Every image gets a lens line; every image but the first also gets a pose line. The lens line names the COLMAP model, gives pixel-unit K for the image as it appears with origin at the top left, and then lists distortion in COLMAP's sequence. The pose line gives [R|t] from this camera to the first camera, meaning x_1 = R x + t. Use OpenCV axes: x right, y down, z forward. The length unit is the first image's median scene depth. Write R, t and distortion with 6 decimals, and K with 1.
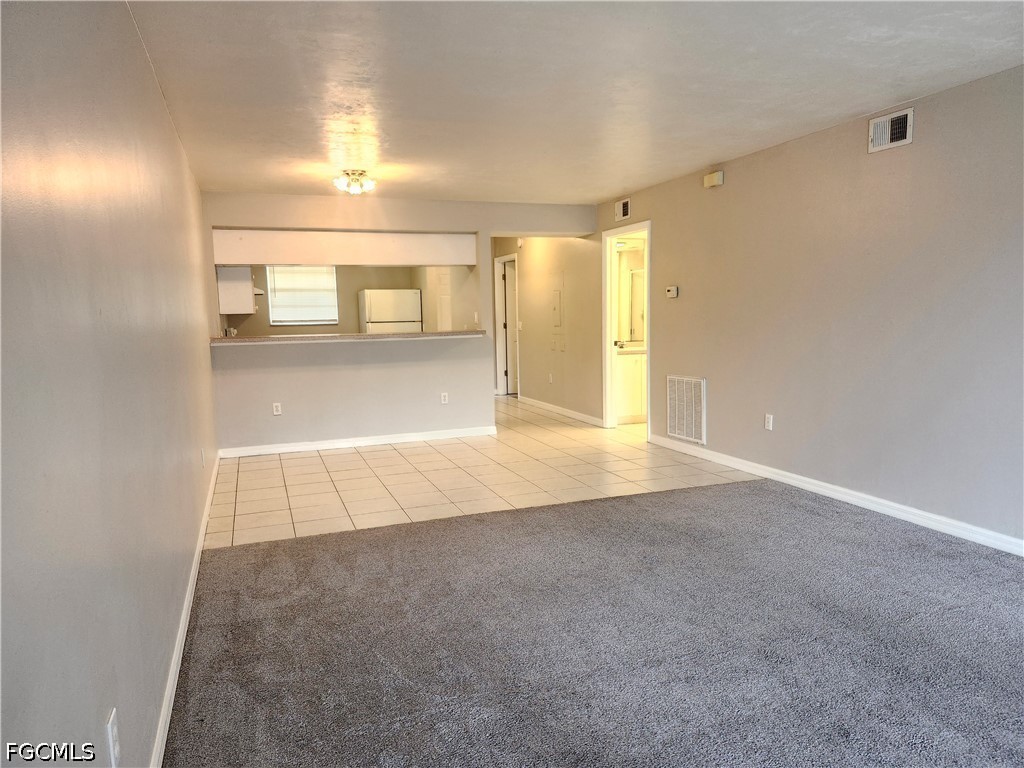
lens RADIAL K [[707.7, 0, 505.2], [0, 707.7, 380.6], [0, 0, 1]] dist [0.099745, -0.134066]
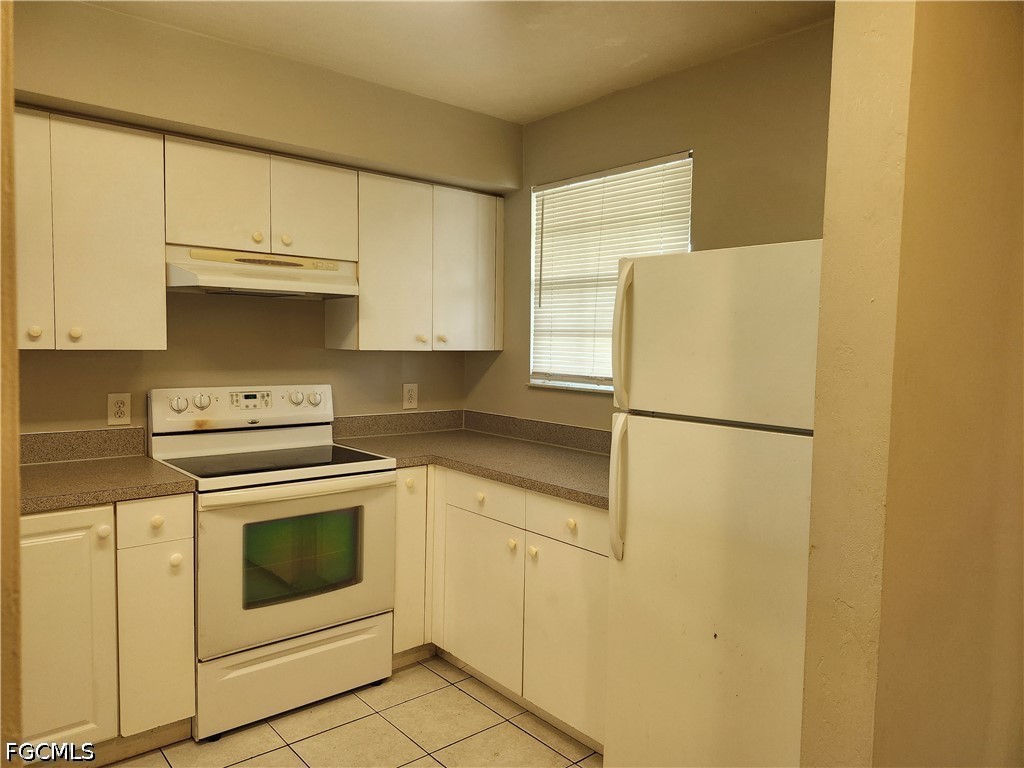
lens RADIAL K [[707.7, 0, 505.2], [0, 707.7, 380.6], [0, 0, 1]] dist [0.099745, -0.134066]
pose [[0.339562, 0.078454, -0.937306, -0.007733], [-0.117815, 0.992215, 0.040369, -0.122463], [0.933176, 0.096721, 0.346161, 1.150891]]
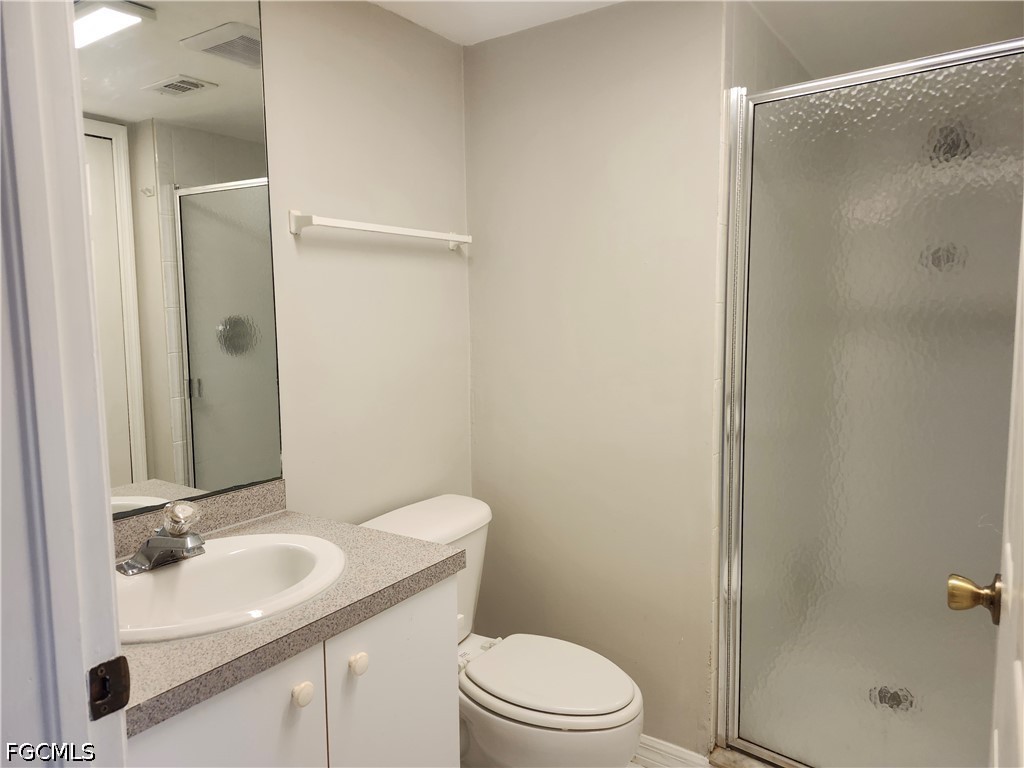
lens RADIAL K [[707.7, 0, 505.2], [0, 707.7, 380.6], [0, 0, 1]] dist [0.099745, -0.134066]
pose [[0.819794, -0.049301, 0.570533, 0.155142], [0.051628, 0.998593, 0.012108, -0.096918], [-0.570327, 0.019529, 0.821186, 0.926267]]
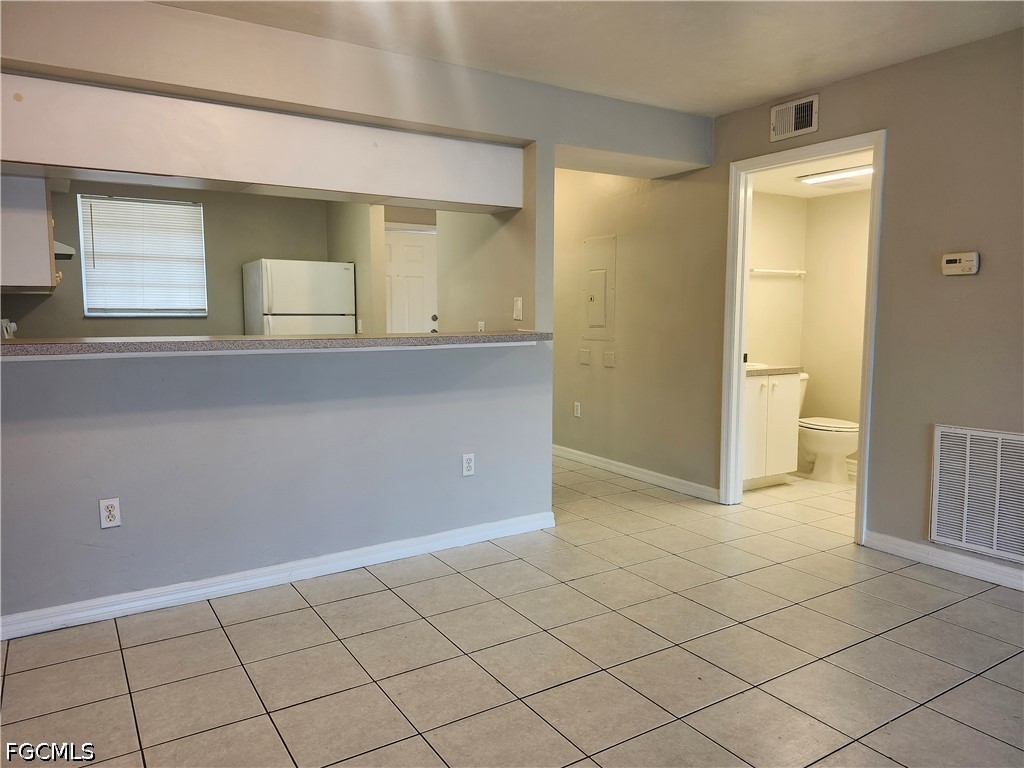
lens RADIAL K [[707.7, 0, 505.2], [0, 707.7, 380.6], [0, 0, 1]] dist [0.099745, -0.134066]
pose [[0.976034, 0.000267, 0.217619, -0.169340], [-0.000225, 1.000000, -0.000215, -0.035324], [-0.217619, 0.000160, 0.976034, 0.490201]]
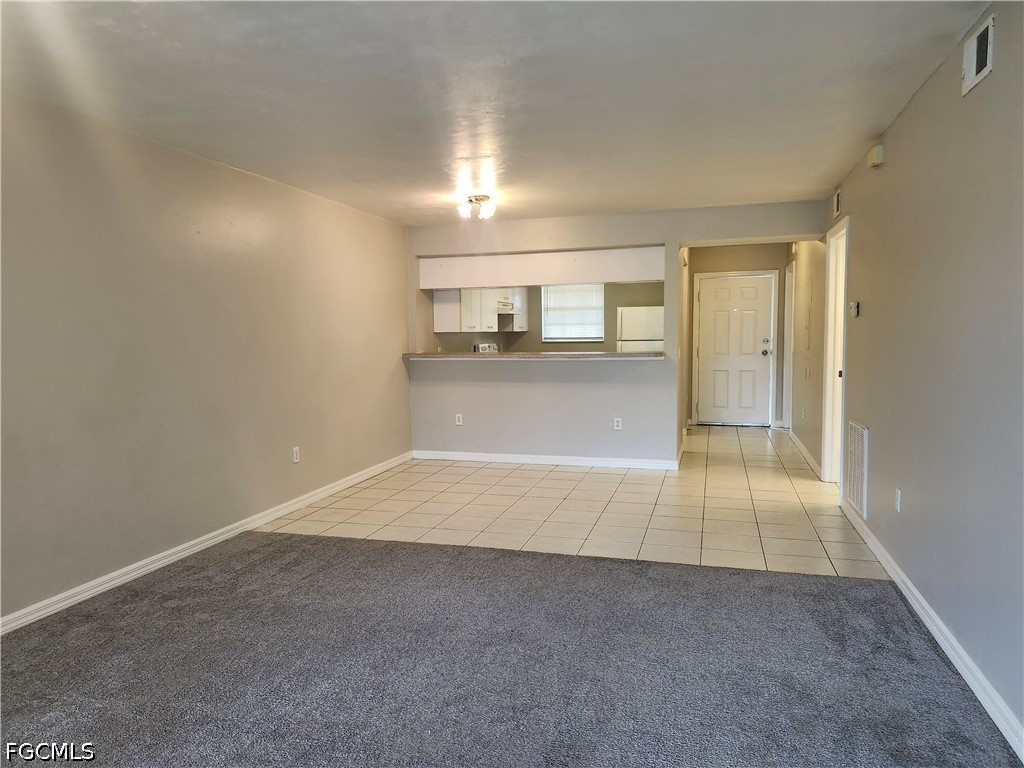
lens RADIAL K [[707.7, 0, 505.2], [0, 707.7, 380.6], [0, 0, 1]] dist [0.099745, -0.134066]
pose [[0.800574, 0.051986, -0.596974, 0.347277], [-0.062737, 0.998026, 0.002777, -0.025135], [0.595941, 0.035229, 0.802255, 0.158372]]
